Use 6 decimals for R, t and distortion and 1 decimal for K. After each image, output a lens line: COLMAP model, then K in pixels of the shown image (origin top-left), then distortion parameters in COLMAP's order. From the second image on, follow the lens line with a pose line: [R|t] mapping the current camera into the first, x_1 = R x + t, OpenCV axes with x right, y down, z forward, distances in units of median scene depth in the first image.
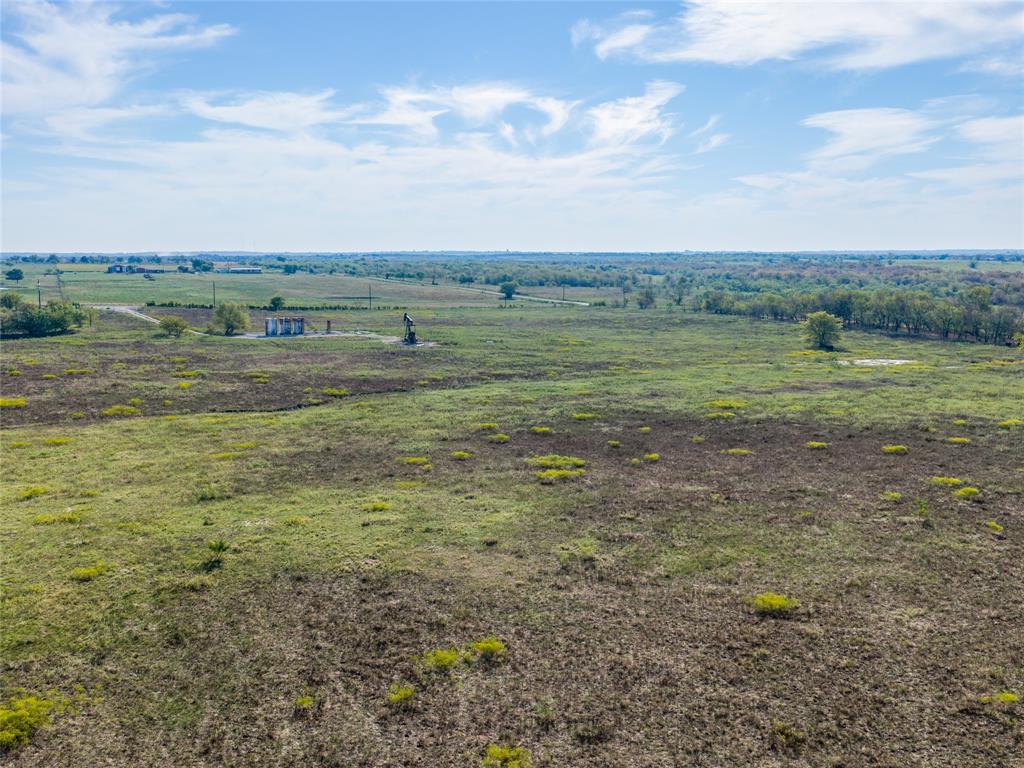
lens RADIAL K [[998.0, 0, 512.0], [0, 998.0, 384.0], [0, 0, 1]] dist [0.010377, -0.001940]
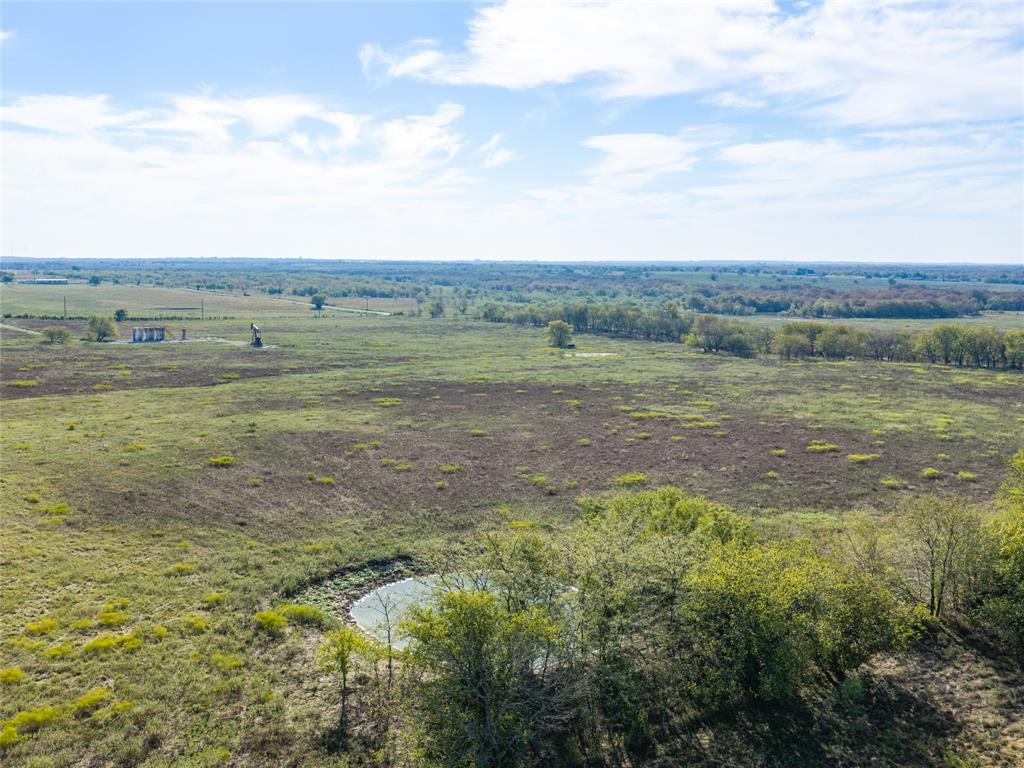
lens RADIAL K [[998.0, 0, 512.0], [0, 998.0, 384.0], [0, 0, 1]] dist [0.010377, -0.001940]
pose [[0.979014, -0.018992, 0.202905, -0.023652], [0.020257, 0.999786, -0.004157, 0.012305], [-0.202783, 0.008180, 0.979190, -0.202711]]
